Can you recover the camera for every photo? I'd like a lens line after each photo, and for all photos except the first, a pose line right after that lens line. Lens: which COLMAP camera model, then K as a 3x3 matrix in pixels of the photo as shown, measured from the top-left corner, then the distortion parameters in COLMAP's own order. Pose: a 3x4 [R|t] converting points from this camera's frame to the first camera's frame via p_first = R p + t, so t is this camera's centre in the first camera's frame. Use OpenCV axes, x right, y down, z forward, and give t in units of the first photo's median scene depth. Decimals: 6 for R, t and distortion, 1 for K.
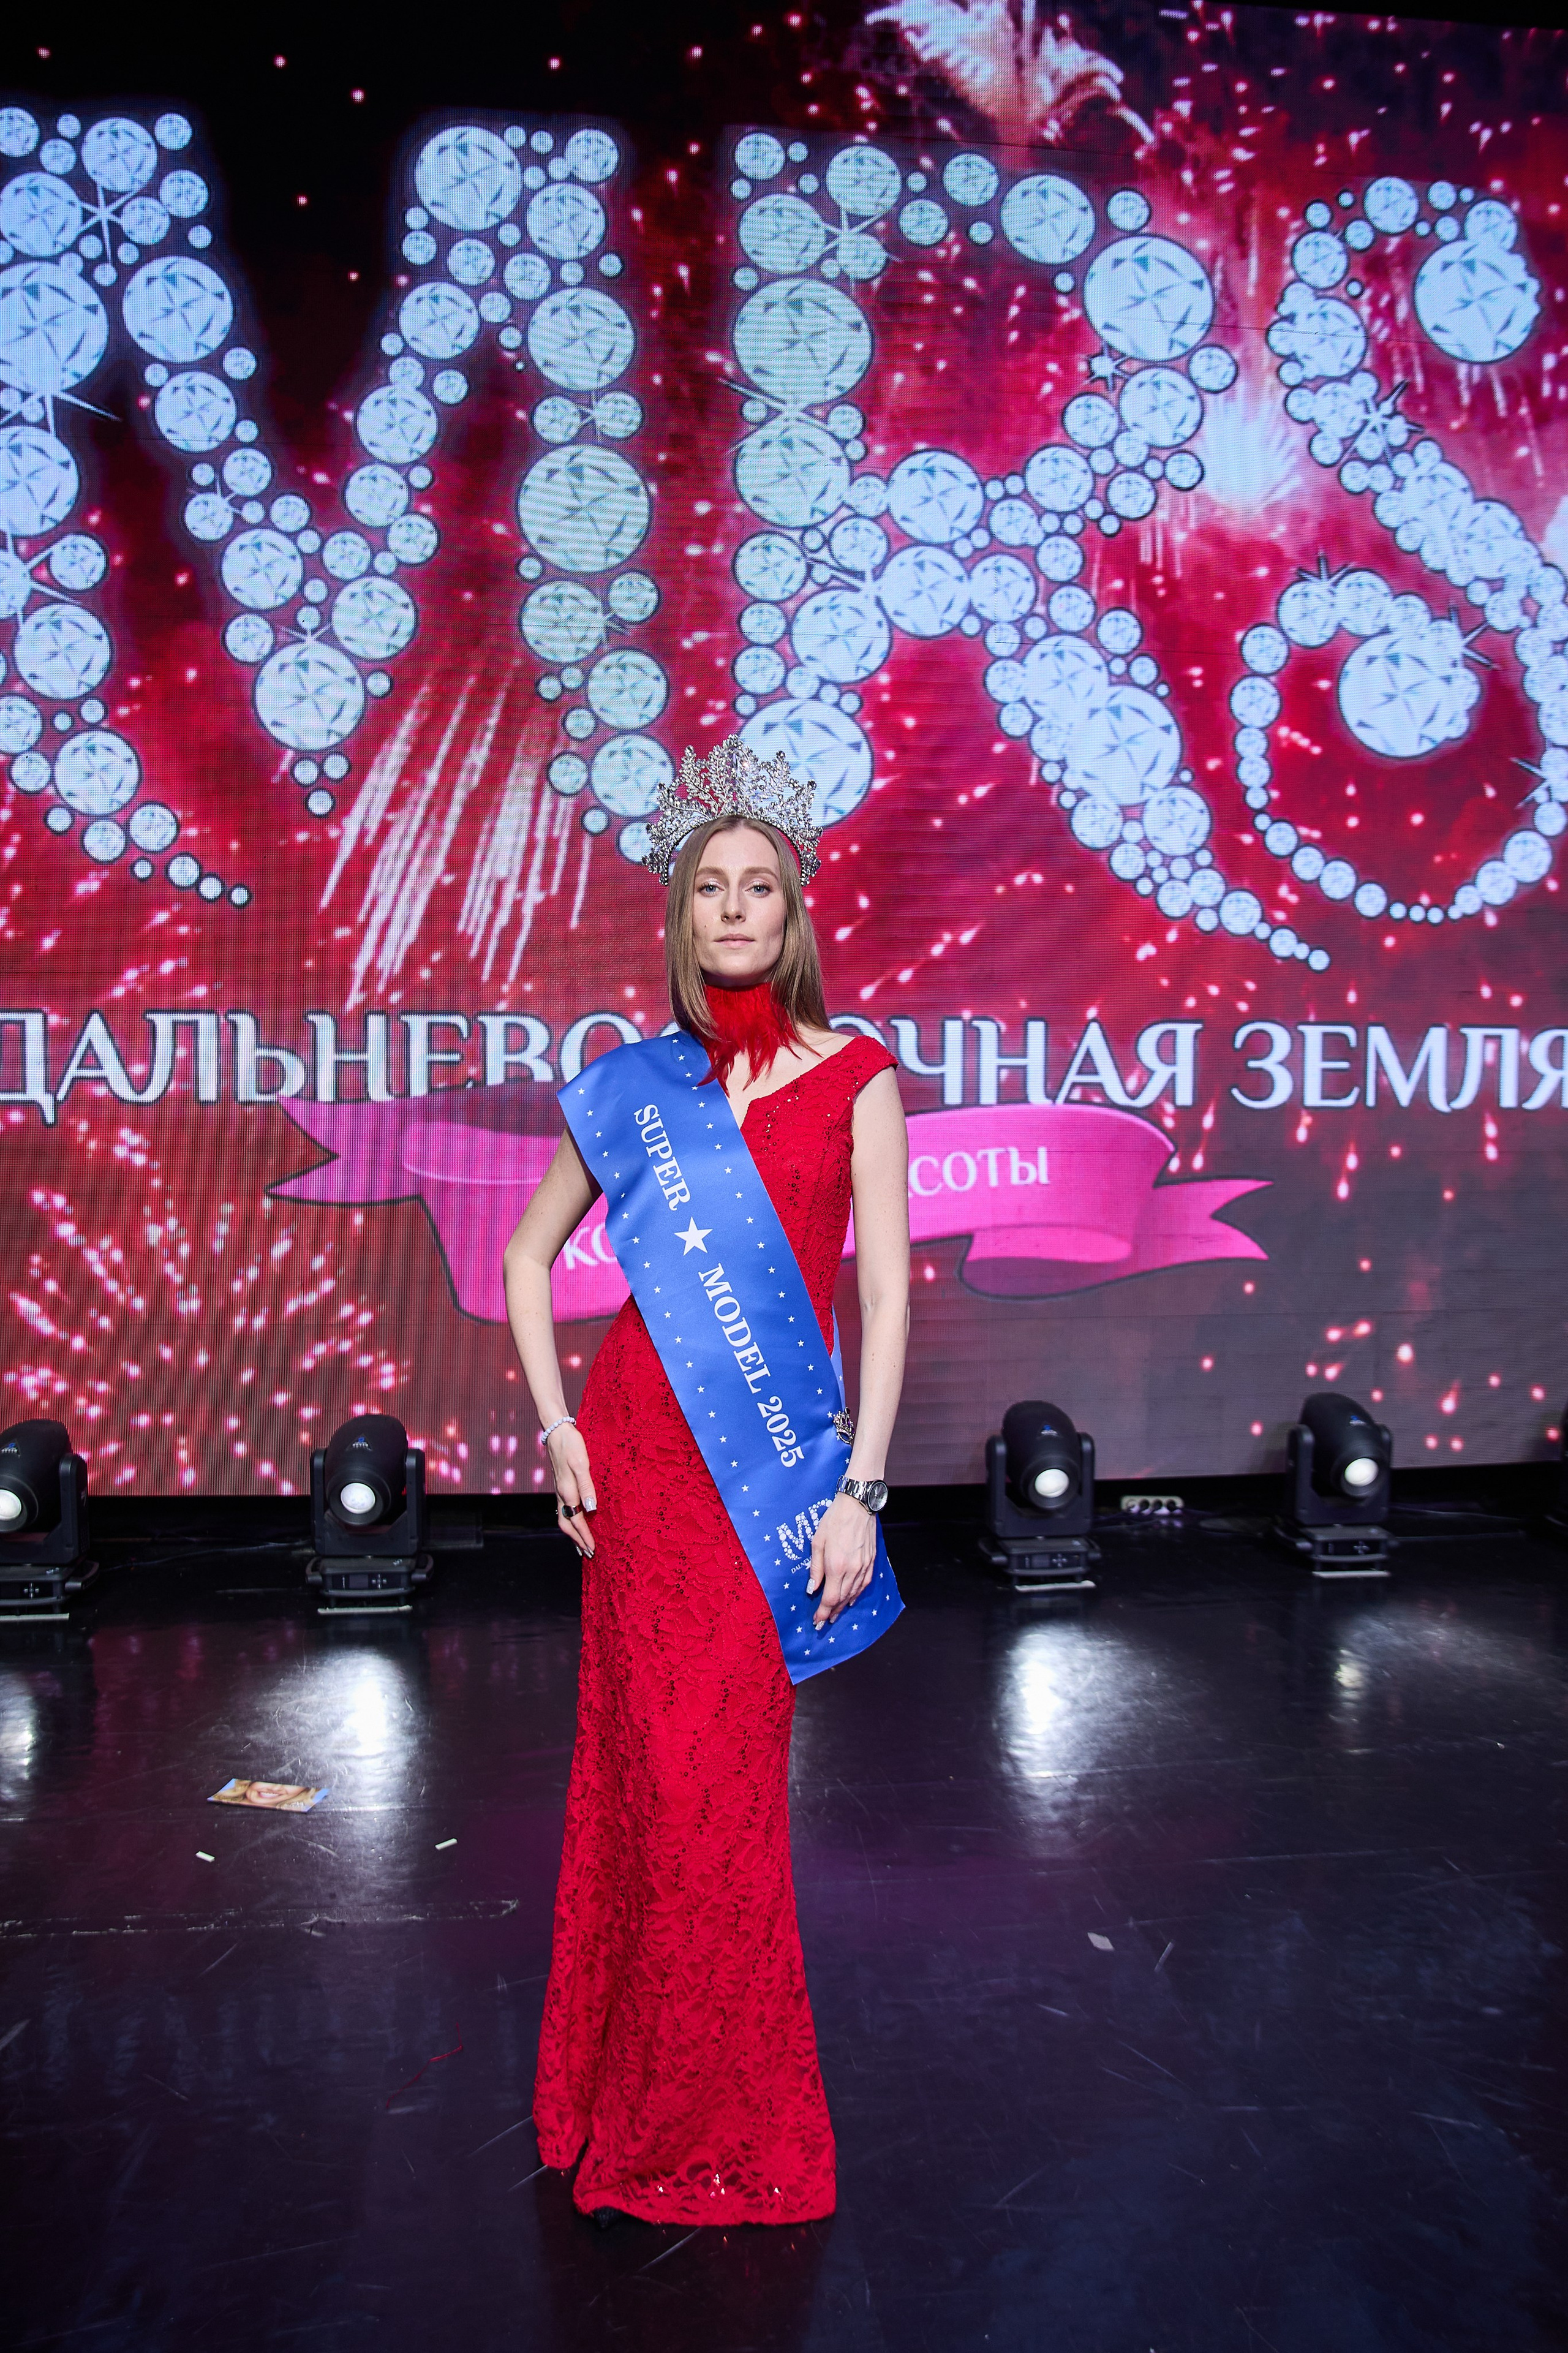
lens RADIAL K [[1621.6, 0, 773.1], [0, 1621.6, 1189.9], [0, 0, 1]] dist [-0.107256, 0.072253]
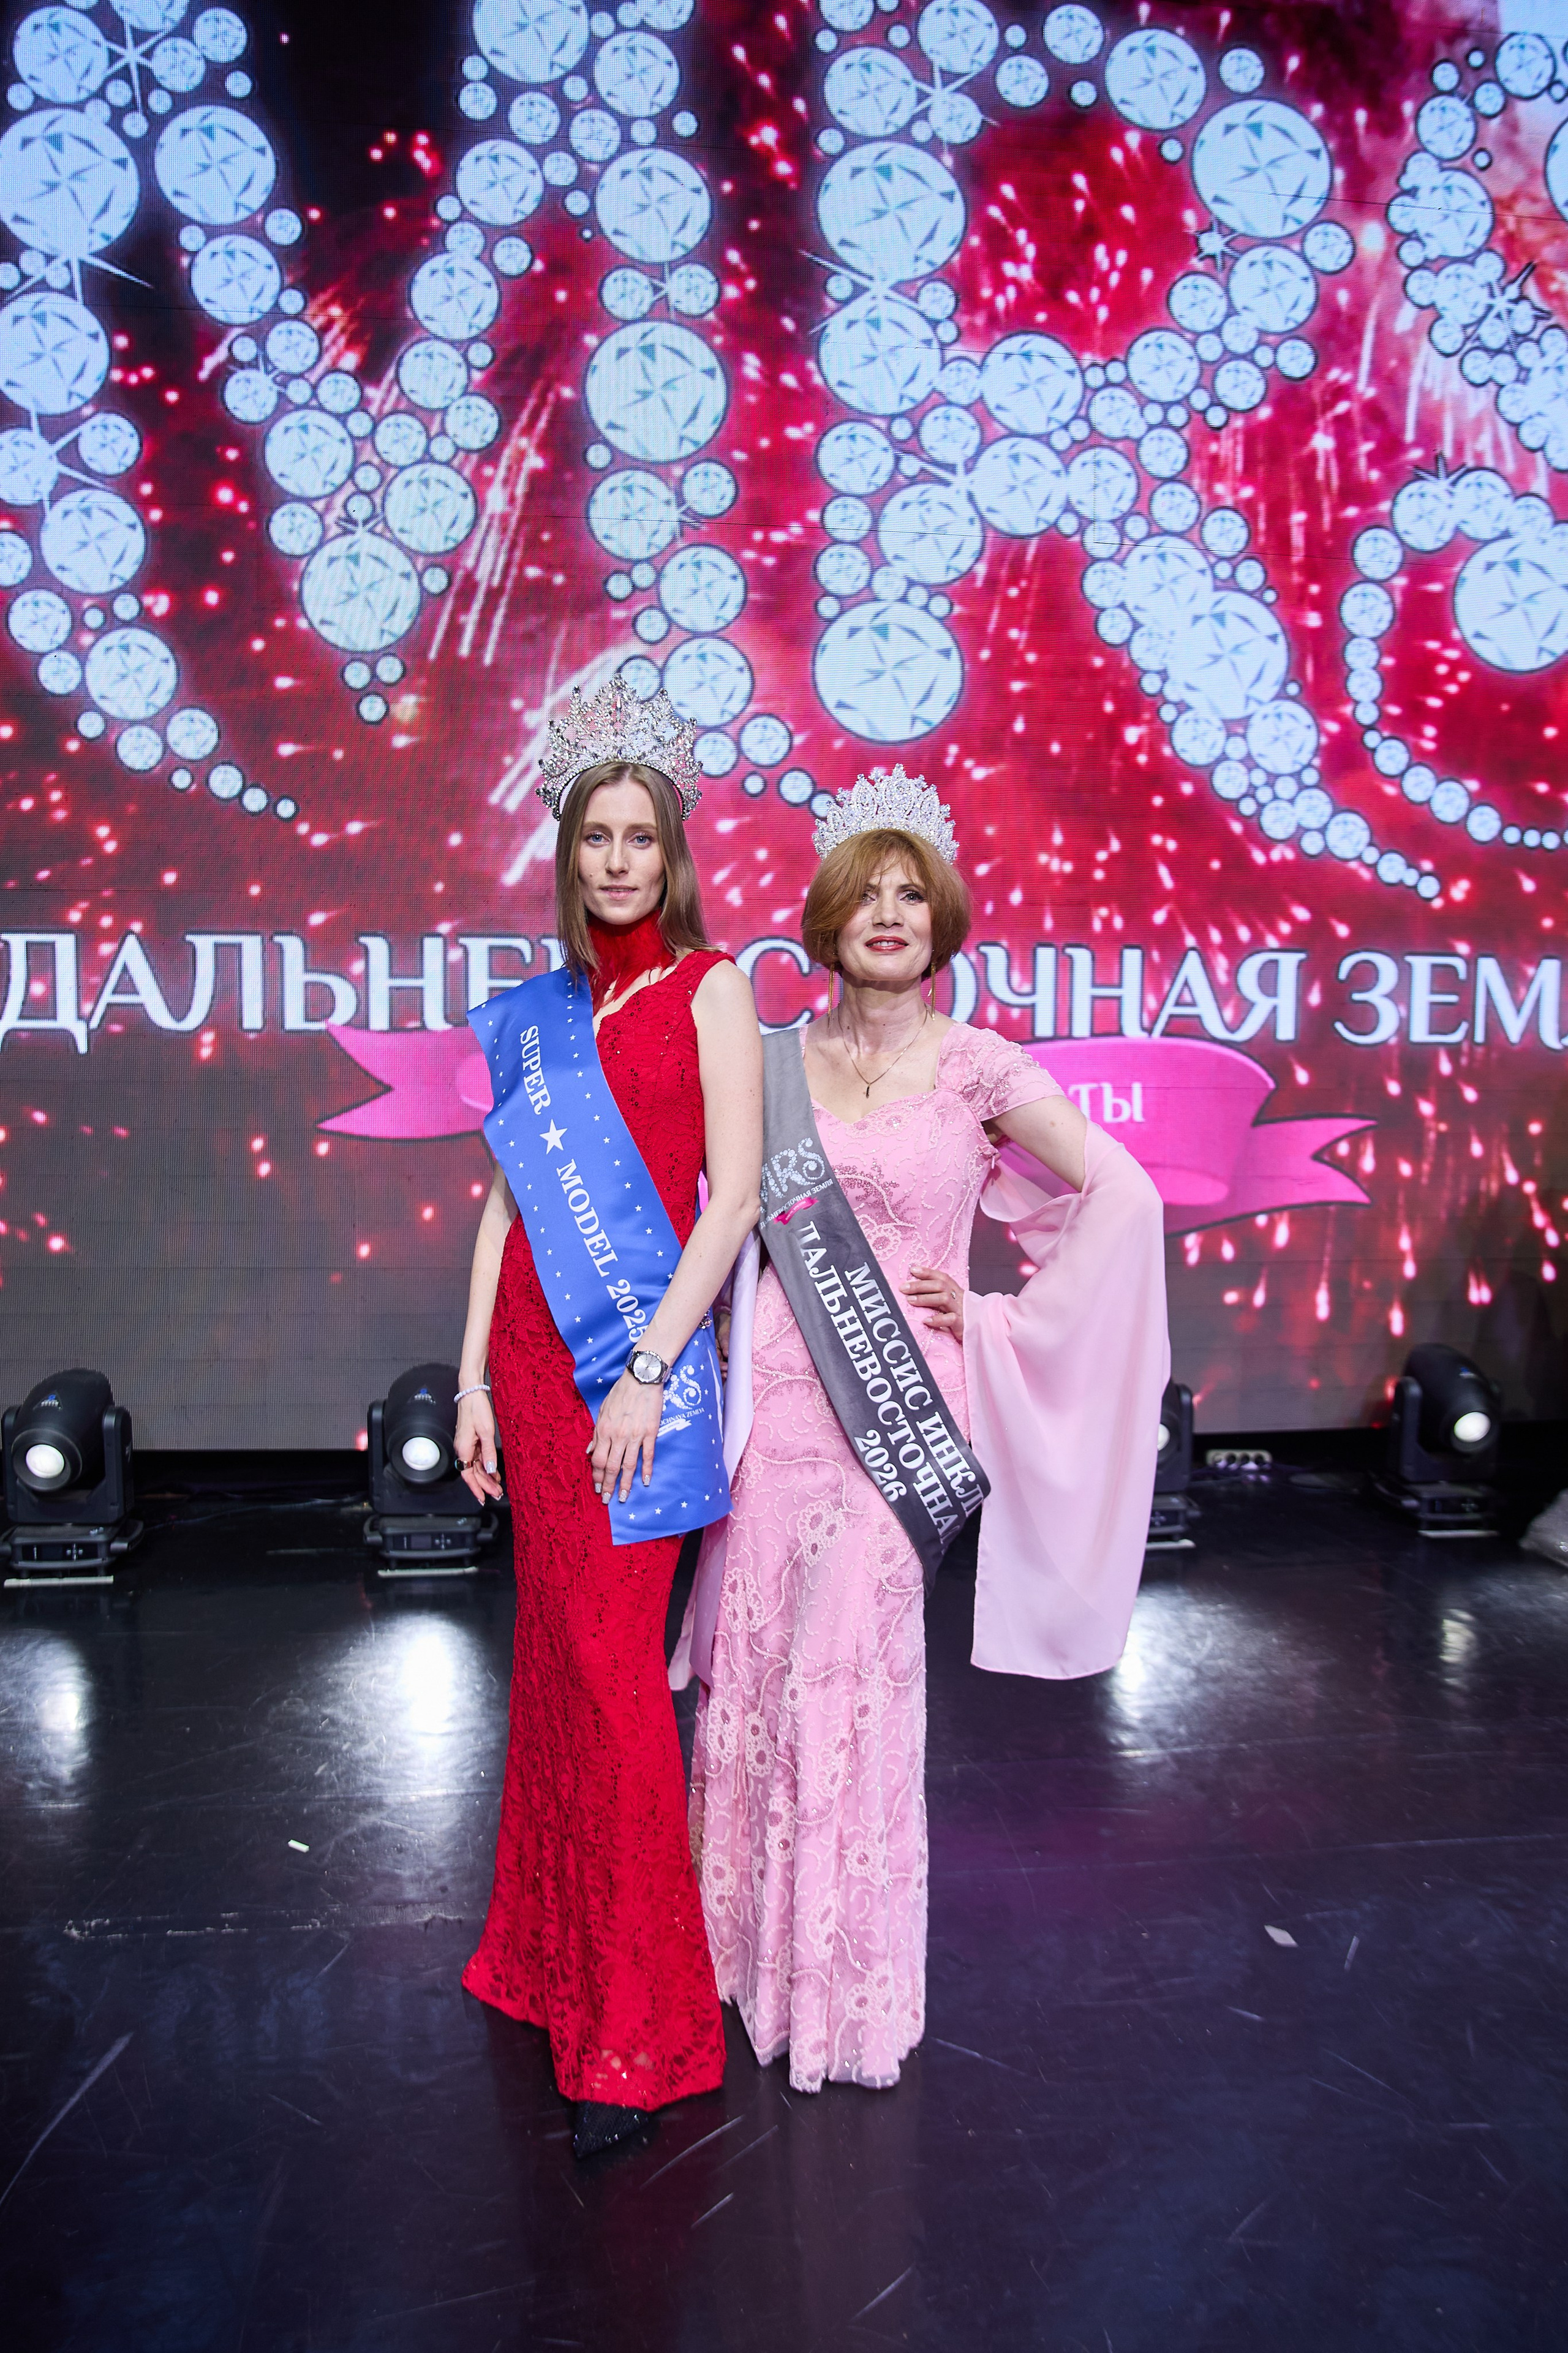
lens RADIAL K [[1655.3, 0, 777.6], [0, 1655.3, 1186.9], [0, 0, 1]] dist [-0.101929, 0.071691]
pose [[0.999957, 0.003977, 0.008375, -0.053122], [-0.004255, 0.999432, 0.033440, 0.003126], [-0.008238, -0.033475, 0.999406, 0.038904]]
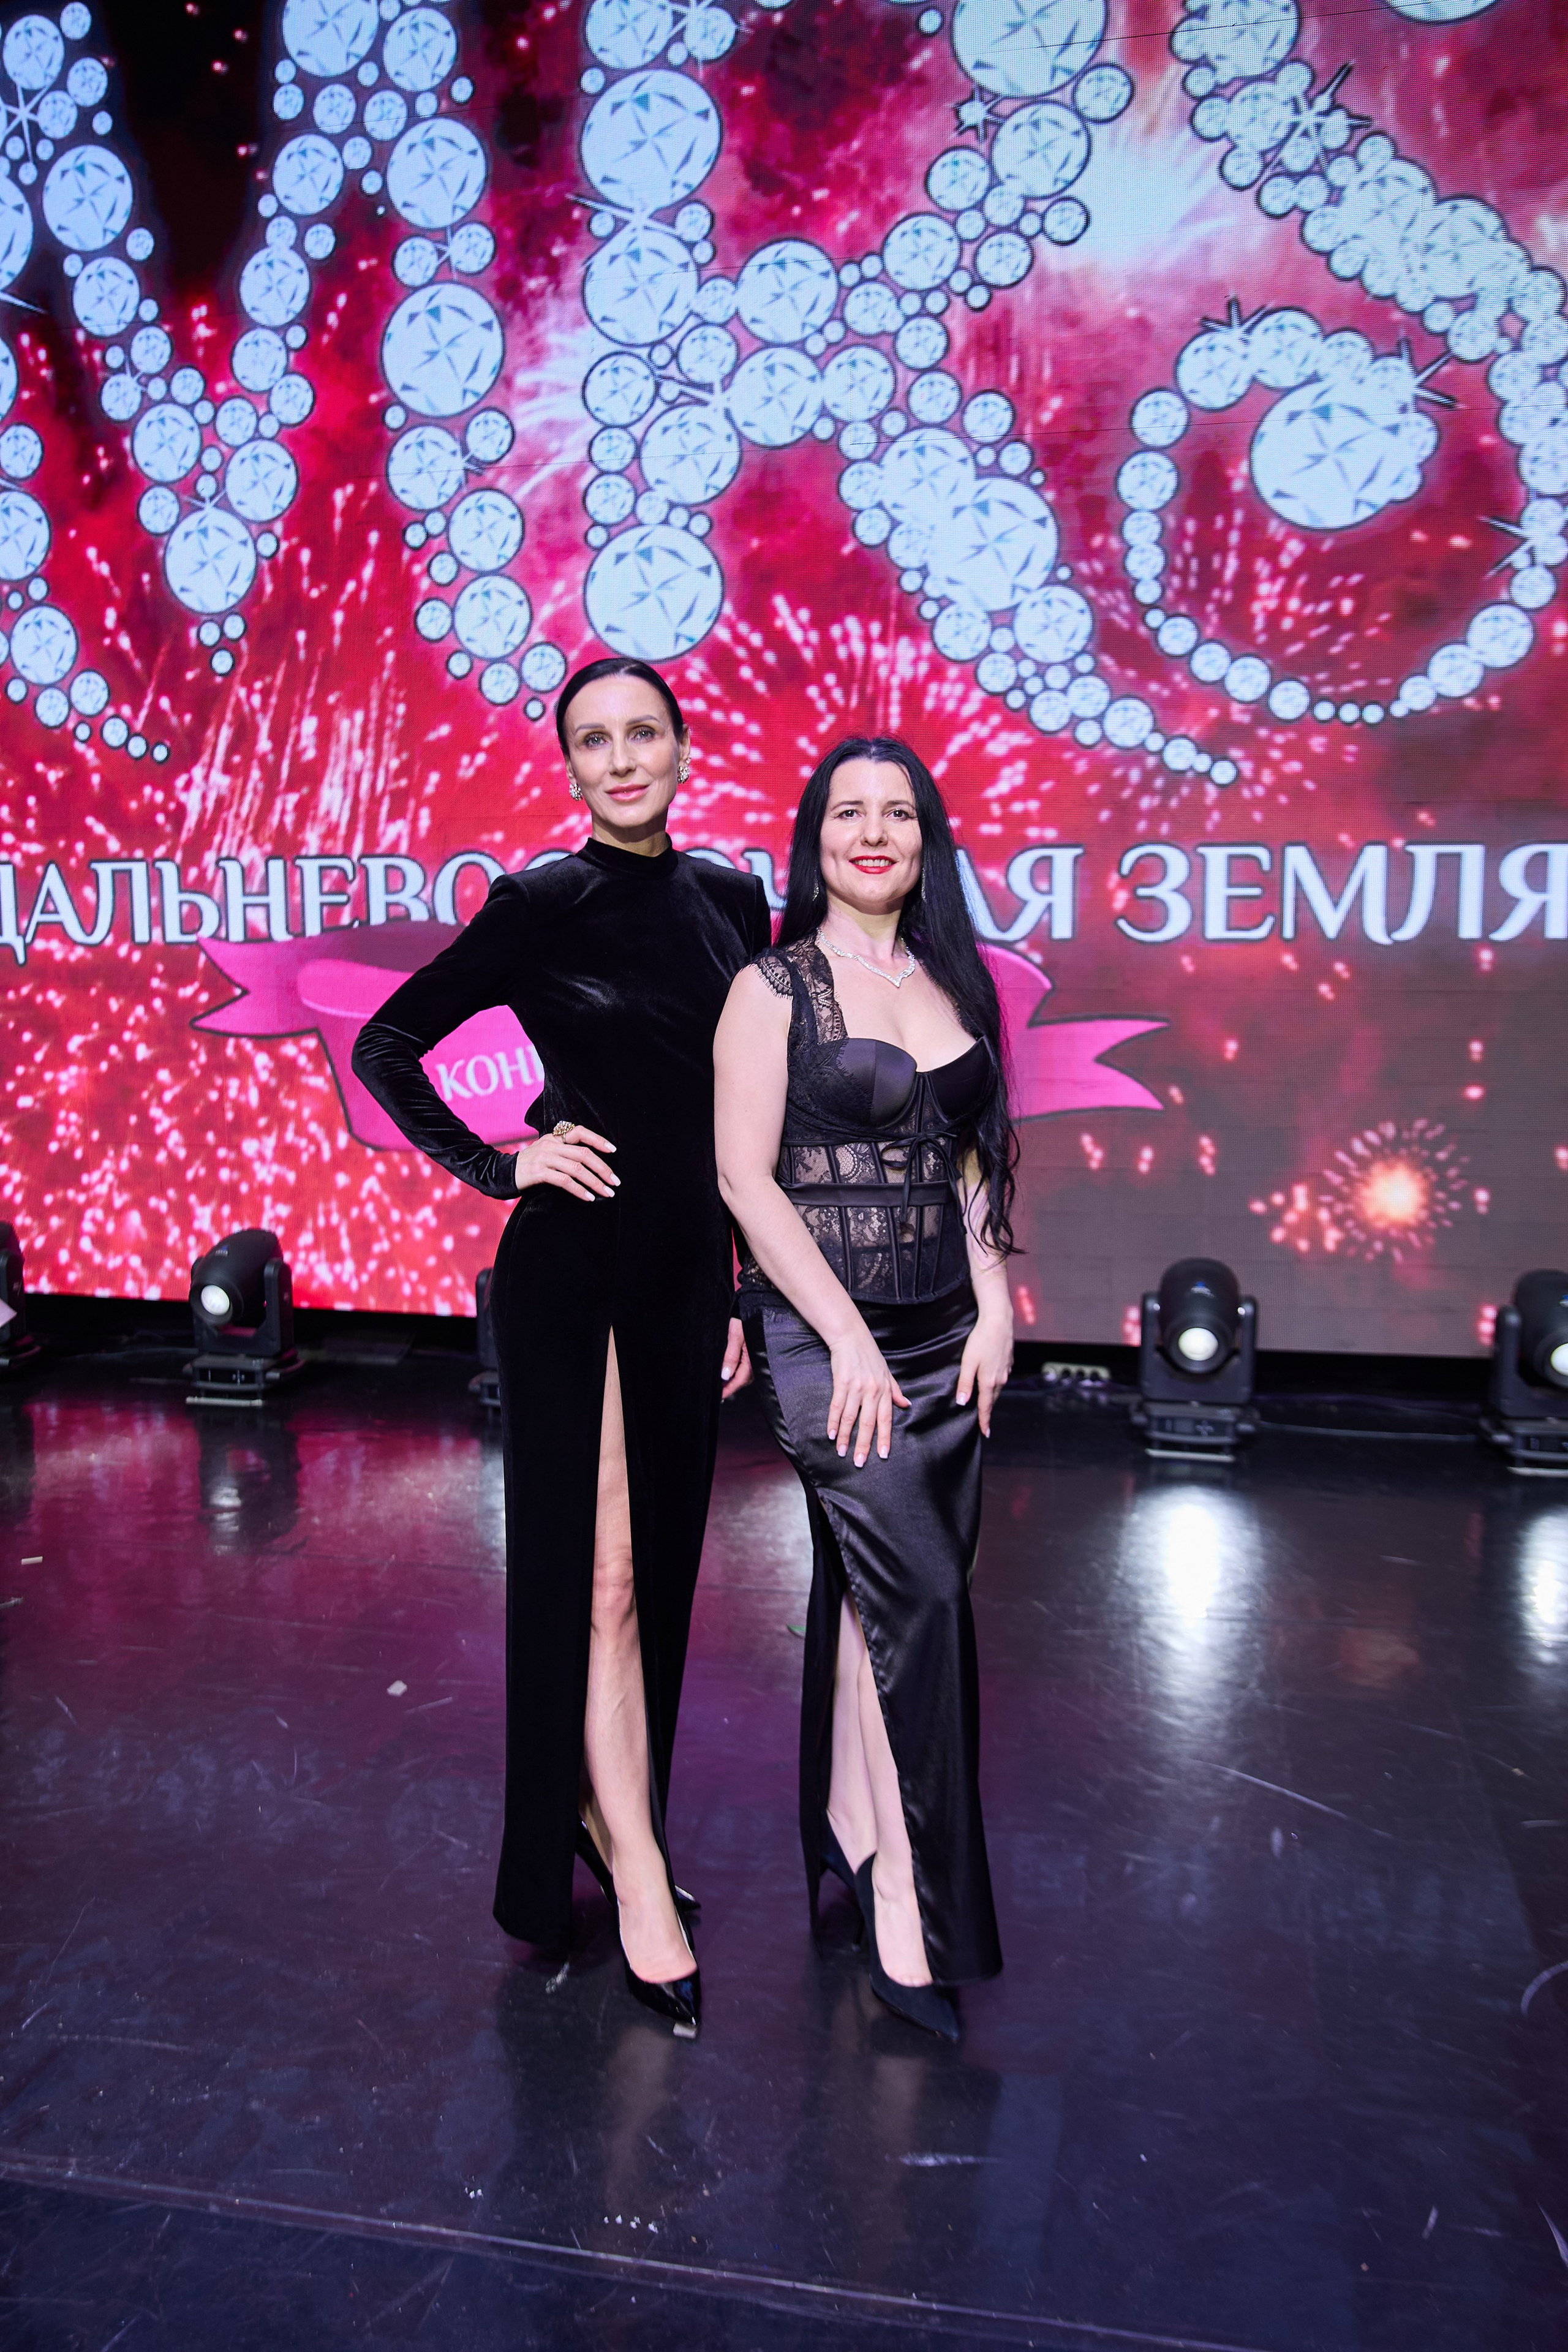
lens RADIAL K [[1893.9, 0, 784.3], [0, 1893.9, 1187.2], [0, 0, 1]] dist [-0.077224, 0.091186]
pose [[0.940887, 0.037062, -0.336688, 0.494583], [-0.012102, 0.997040, 0.075932, 0.009319], [0.338505, -0.067369, 0.938550, -0.075898]]
